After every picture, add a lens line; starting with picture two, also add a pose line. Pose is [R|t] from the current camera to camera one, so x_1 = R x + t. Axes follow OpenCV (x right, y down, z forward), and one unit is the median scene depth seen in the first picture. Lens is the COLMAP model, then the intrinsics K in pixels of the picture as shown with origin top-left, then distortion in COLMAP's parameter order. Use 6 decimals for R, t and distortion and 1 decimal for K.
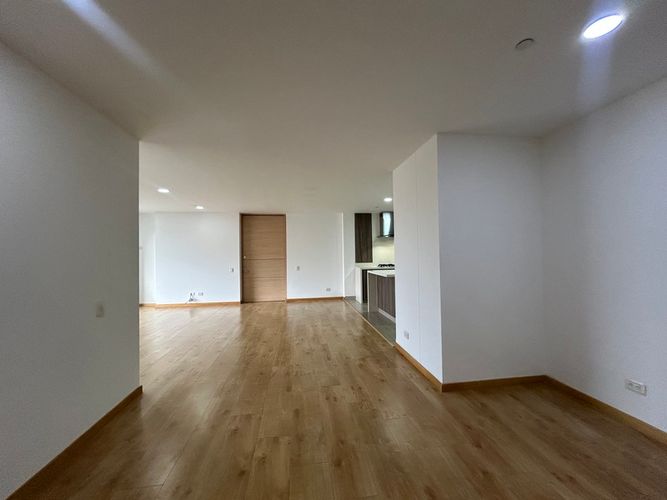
lens RADIAL K [[269.9, 0, 333.8], [0, 269.9, 249.3], [0, 0, 1]] dist [-0.000395, 0.001059]
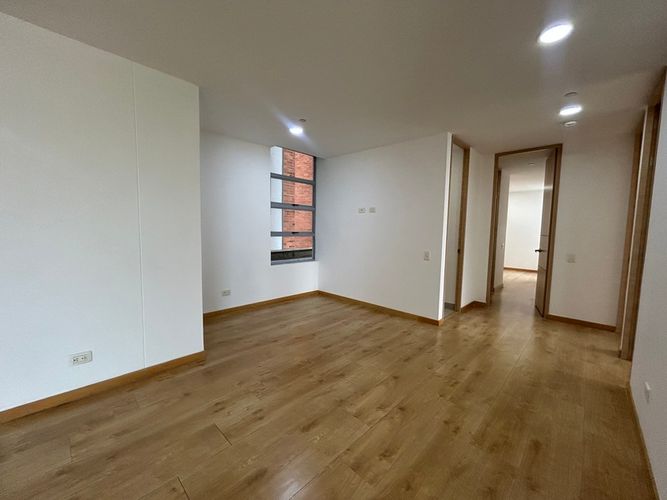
lens RADIAL K [[269.9, 0, 333.8], [0, 269.9, 249.3], [0, 0, 1]] dist [-0.000395, 0.001059]
pose [[-0.620974, -0.060482, 0.781494, -0.234713], [-0.019921, 0.997914, 0.061403, 0.019802], [-0.783578, 0.022562, -0.620884, 0.444690]]
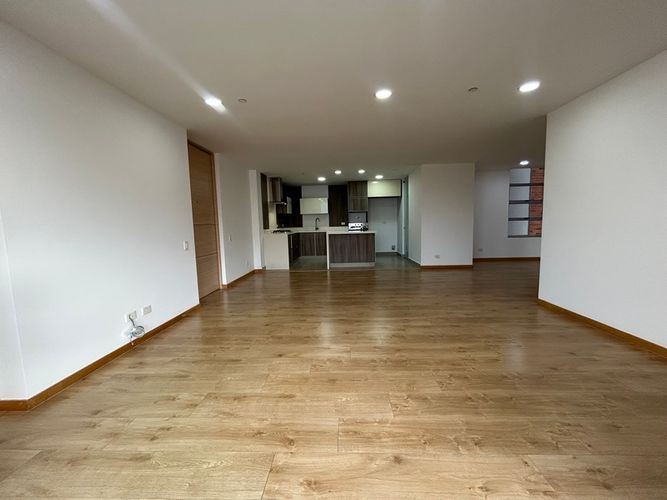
lens RADIAL K [[269.9, 0, 333.8], [0, 269.9, 249.3], [0, 0, 1]] dist [-0.000395, 0.001059]
pose [[0.179978, -0.086778, 0.979835, -0.830141], [0.011009, 0.996216, 0.086207, 0.044947], [-0.983609, -0.004729, 0.180252, 0.659260]]
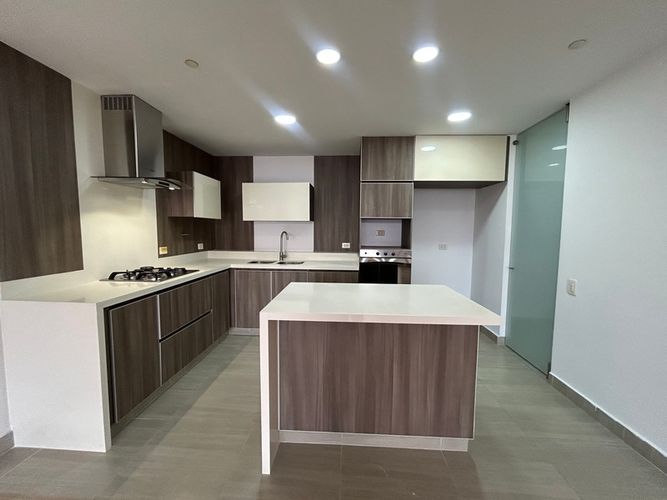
lens RADIAL K [[269.9, 0, 333.8], [0, 269.9, 249.3], [0, 0, 1]] dist [-0.000395, 0.001059]
pose [[0.198342, -0.057148, 0.978466, -0.077438], [-0.023522, 0.997734, 0.063041, 0.006531], [-0.979851, -0.035519, 0.196548, 0.765791]]
